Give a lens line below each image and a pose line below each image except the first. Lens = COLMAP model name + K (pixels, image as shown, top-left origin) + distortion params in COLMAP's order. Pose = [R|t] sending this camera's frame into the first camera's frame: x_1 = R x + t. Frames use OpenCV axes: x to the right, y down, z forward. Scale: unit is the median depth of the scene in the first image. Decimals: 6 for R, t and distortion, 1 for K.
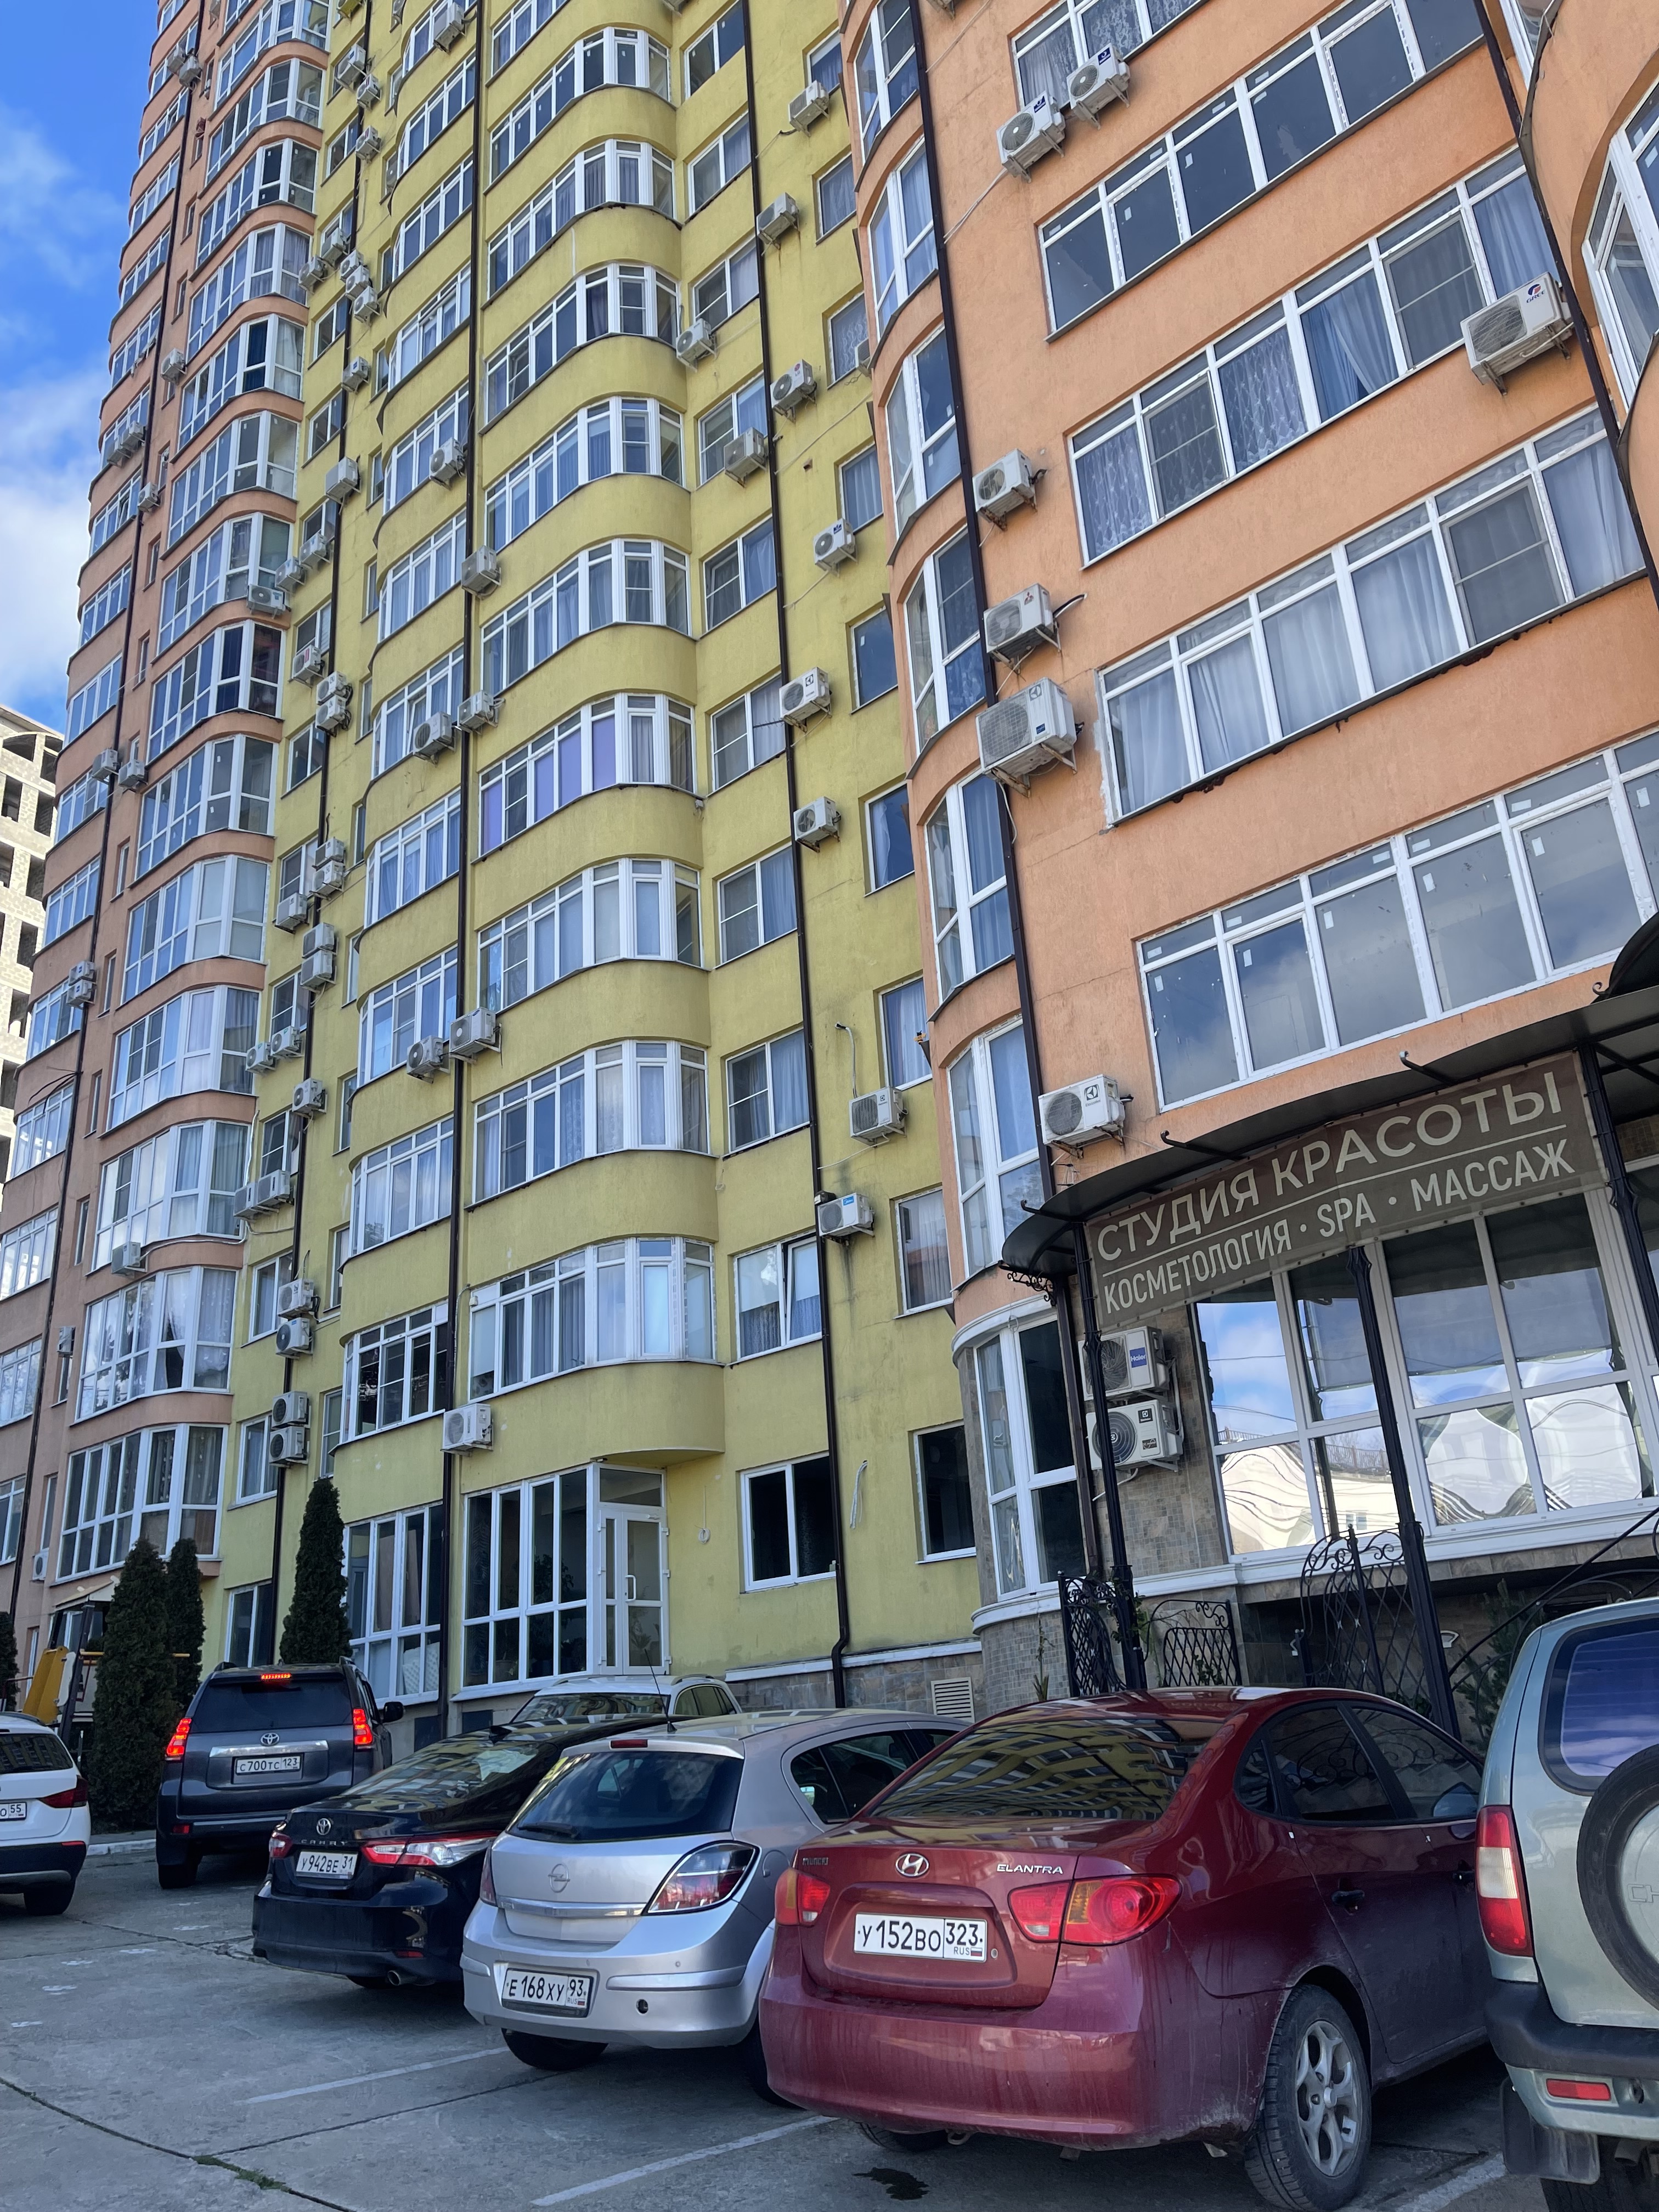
lens RADIAL K [[1669.9, 0, 832.1], [0, 1669.9, 1104.5], [0, 0, 1]] dist [0.043572, -0.041879]
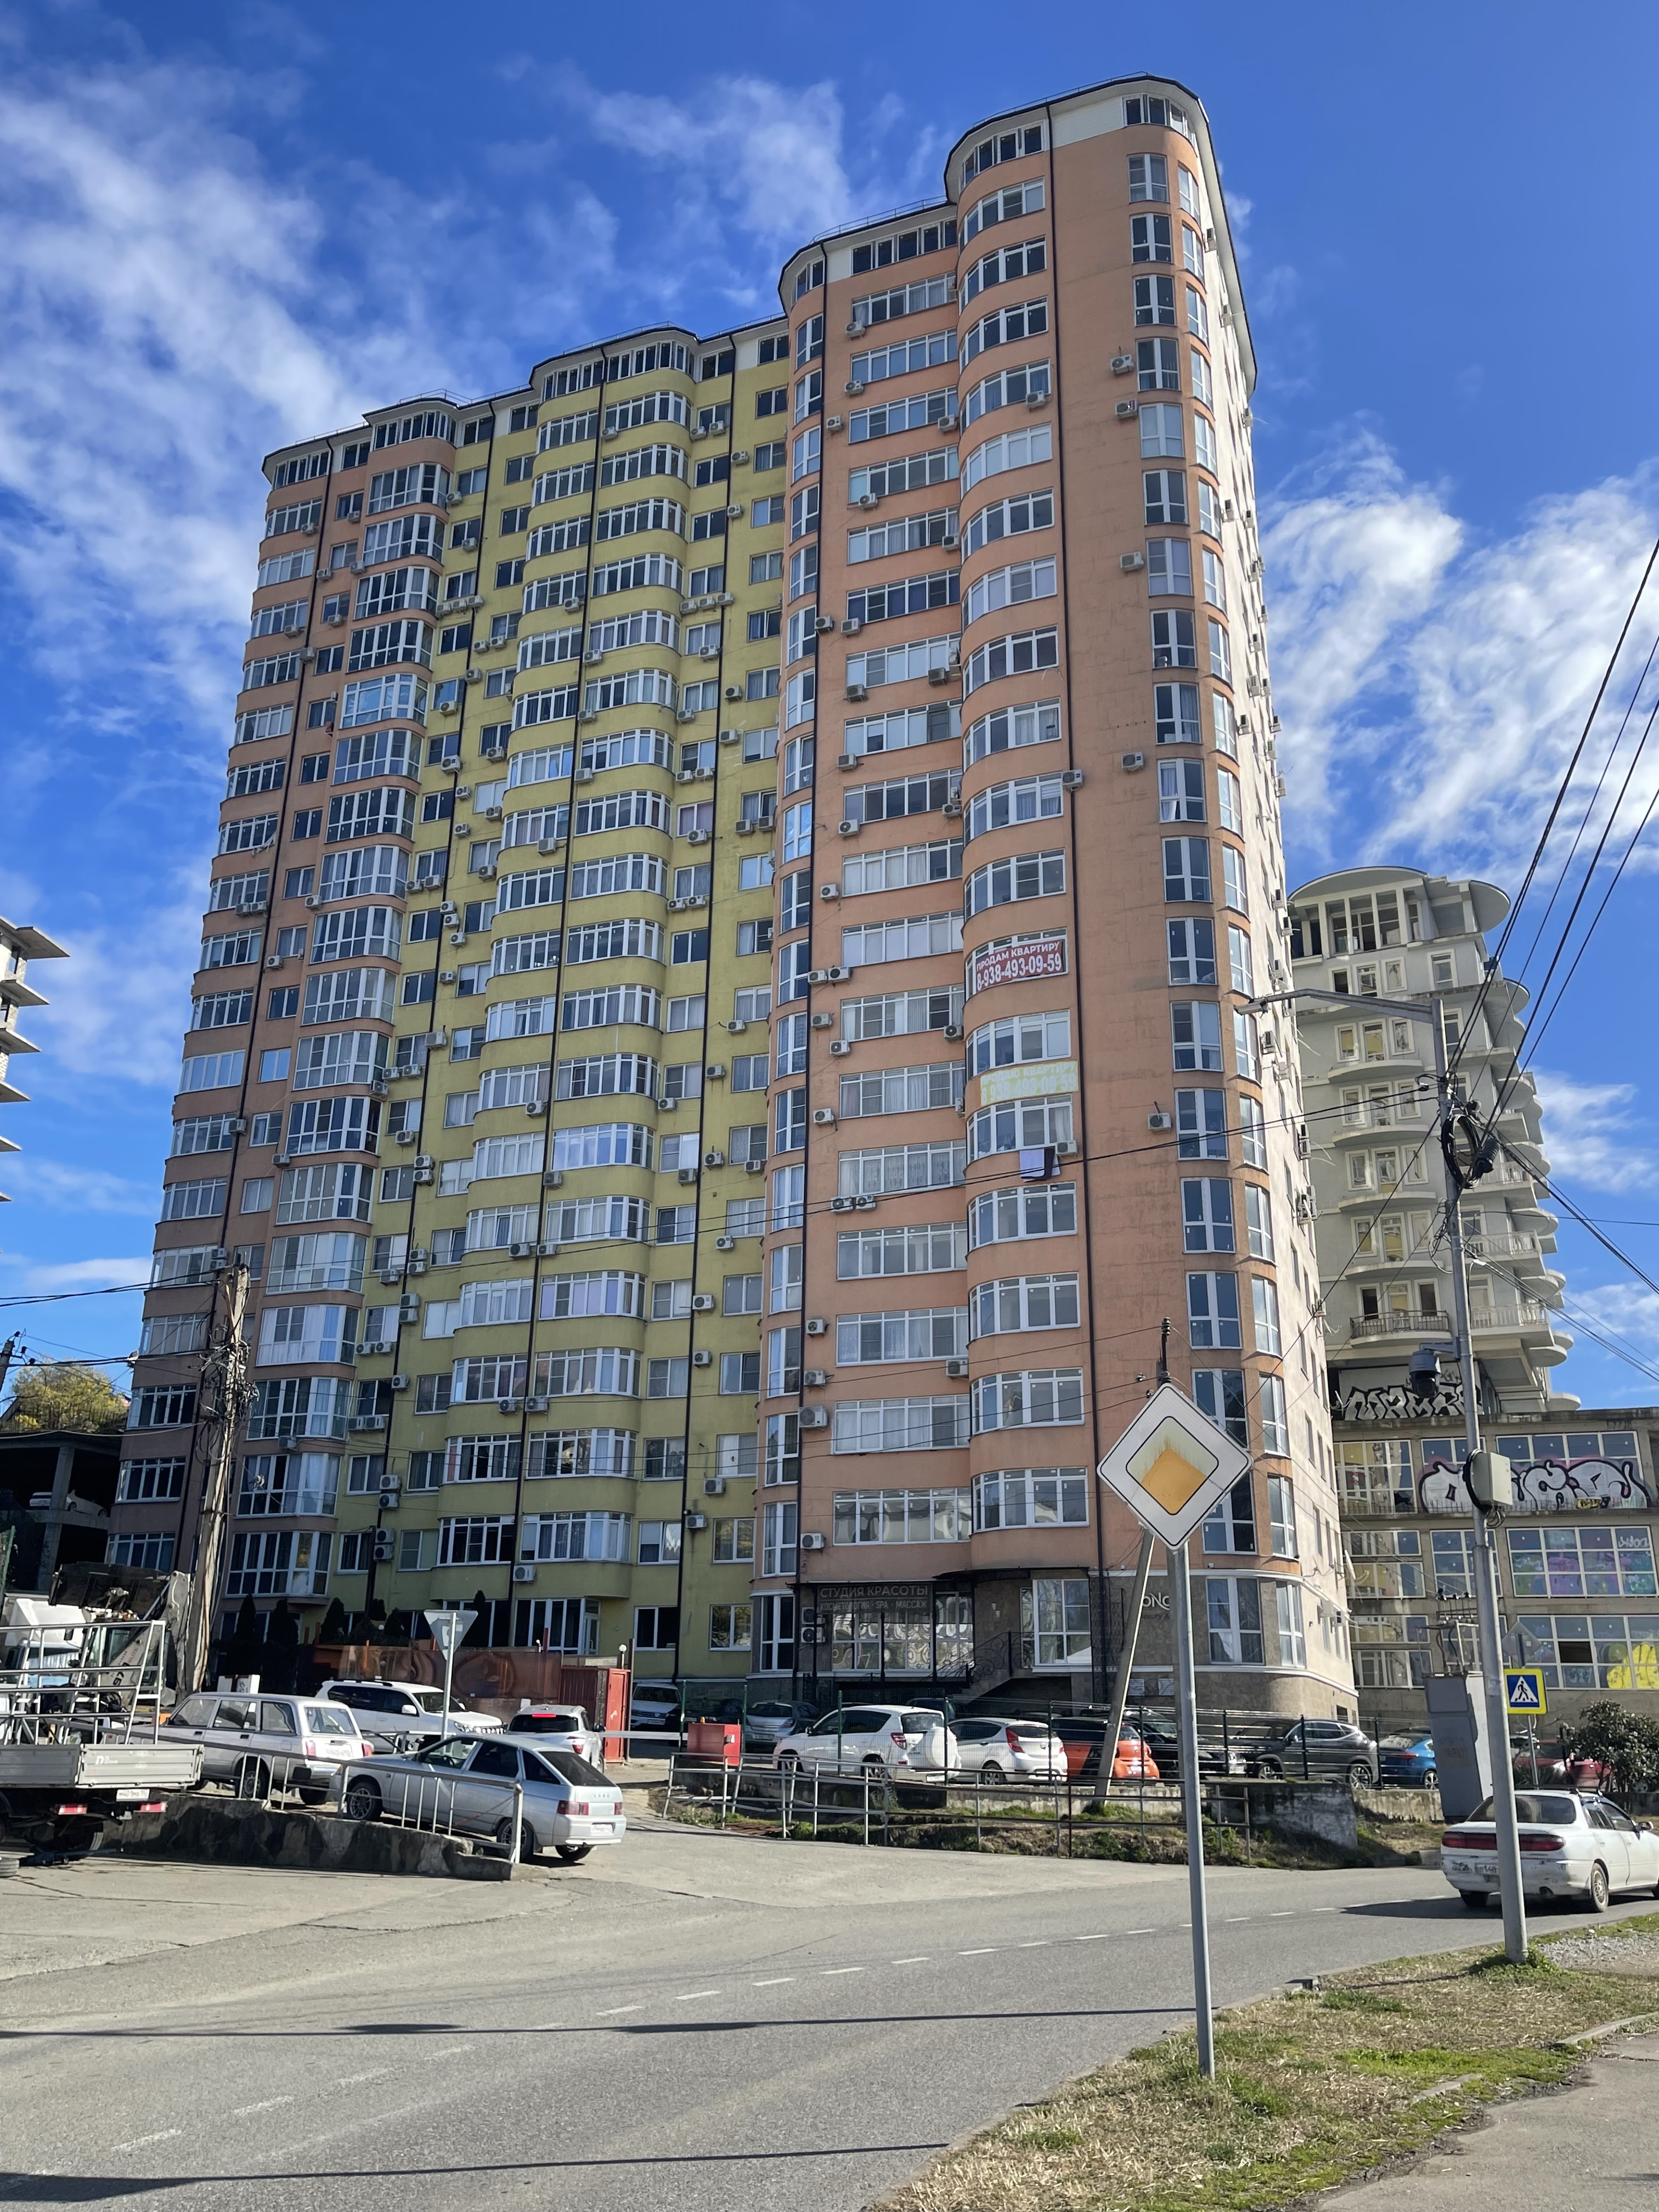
lens RADIAL K [[1717.3, 0, 830.3], [0, 1717.3, 1108.6], [0, 0, 1]] dist [0.057921, 0.000481]
pose [[0.926501, 0.200998, 0.318114, -0.743419], [-0.204249, 0.978637, -0.023472, -0.519514], [-0.316036, -0.043227, 0.947762, -1.568166]]
